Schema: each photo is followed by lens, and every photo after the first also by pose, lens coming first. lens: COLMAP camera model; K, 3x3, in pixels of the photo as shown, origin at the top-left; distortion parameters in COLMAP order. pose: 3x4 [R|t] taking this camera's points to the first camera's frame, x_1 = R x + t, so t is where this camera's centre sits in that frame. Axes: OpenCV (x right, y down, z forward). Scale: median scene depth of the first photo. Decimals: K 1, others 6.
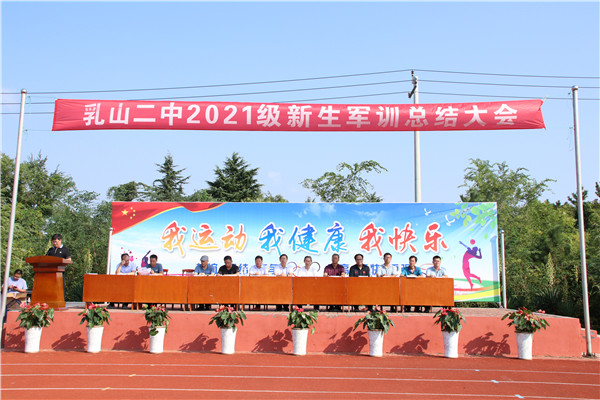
lens RADIAL K [[716.6, 0, 300.0], [0, 716.6, 200.0], [0, 0, 1]] dist [-0.005643, 0.008035]
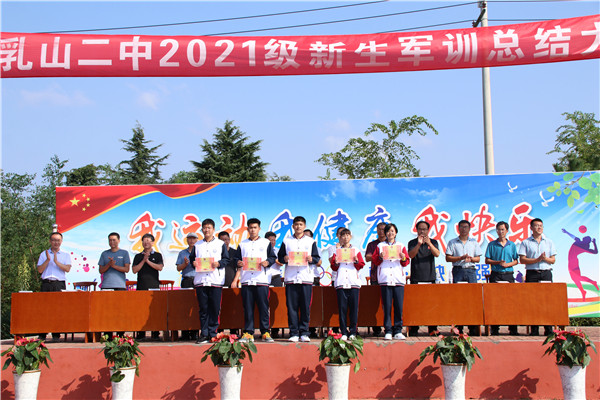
lens RADIAL K [[518.8, 0, 300.2], [0, 518.8, 214.6], [0, 0, 1]] dist [0.073613, -0.002276]
pose [[0.996445, -0.024905, 0.080481, -0.069437], [0.024250, 0.999665, 0.009095, 0.032354], [-0.080680, -0.007111, 0.996715, 0.497923]]
